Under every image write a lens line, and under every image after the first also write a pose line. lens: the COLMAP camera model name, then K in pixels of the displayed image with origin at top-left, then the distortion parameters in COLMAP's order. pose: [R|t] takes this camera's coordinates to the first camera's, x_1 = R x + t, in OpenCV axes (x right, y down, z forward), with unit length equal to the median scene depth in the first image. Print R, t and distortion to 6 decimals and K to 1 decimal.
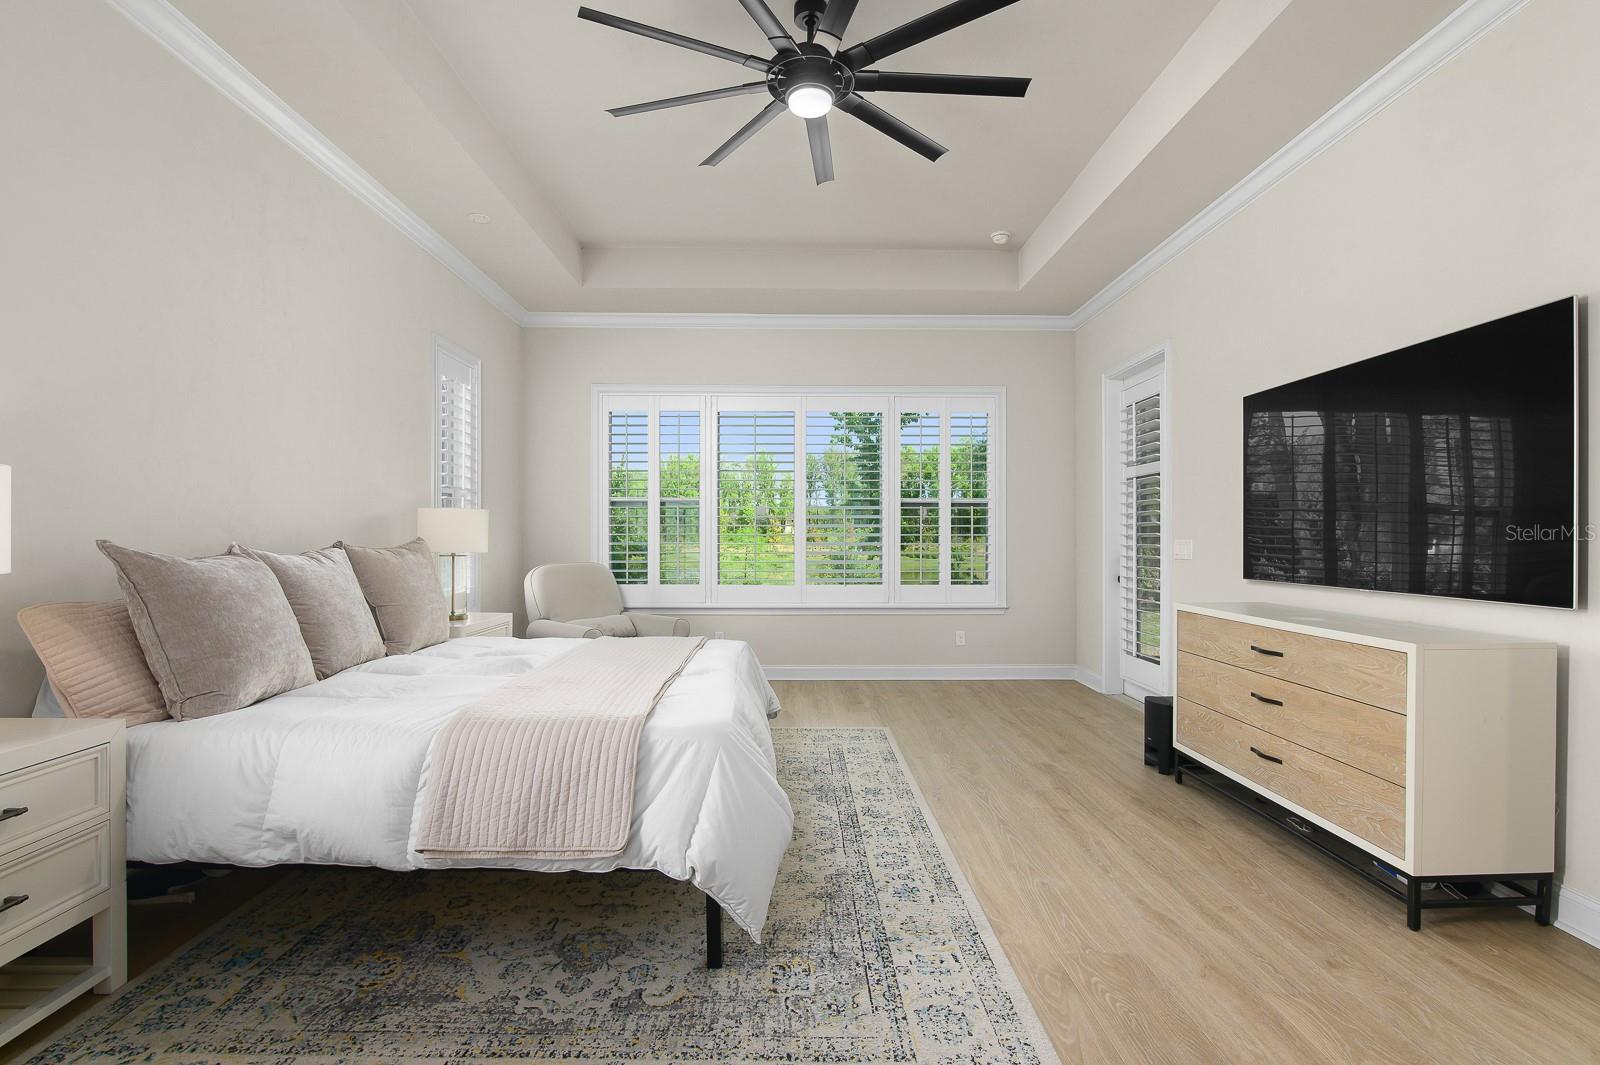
lens RADIAL K [[739.6, 0, 765.6], [0, 739.6, 536.5], [0, 0, 1]] dist [-0.021589, 0.003474]
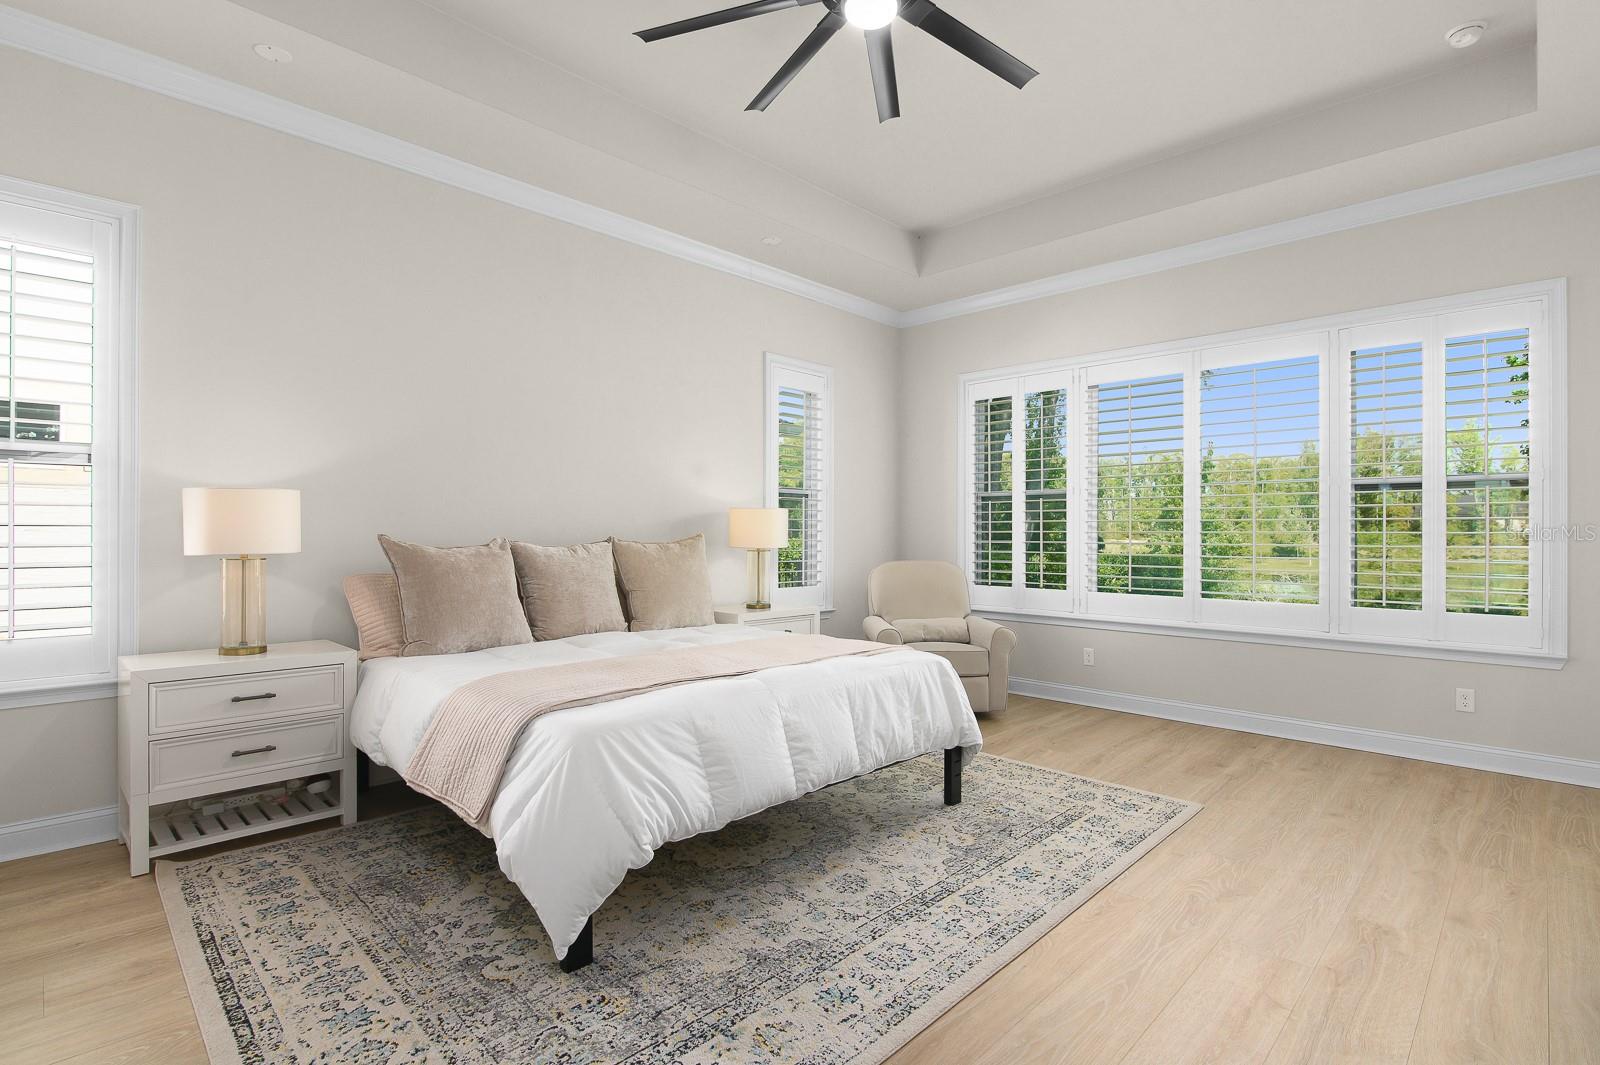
lens RADIAL K [[739.6, 0, 796.2], [0, 739.6, 533.2], [0, 0, 1]] dist [-0.021589, 0.003474]
pose [[0.721956, -0.000436, -0.691939, 0.547272], [-0.002992, 0.999988, -0.003752, 0.004333], [0.691933, 0.004779, 0.721946, 0.332489]]
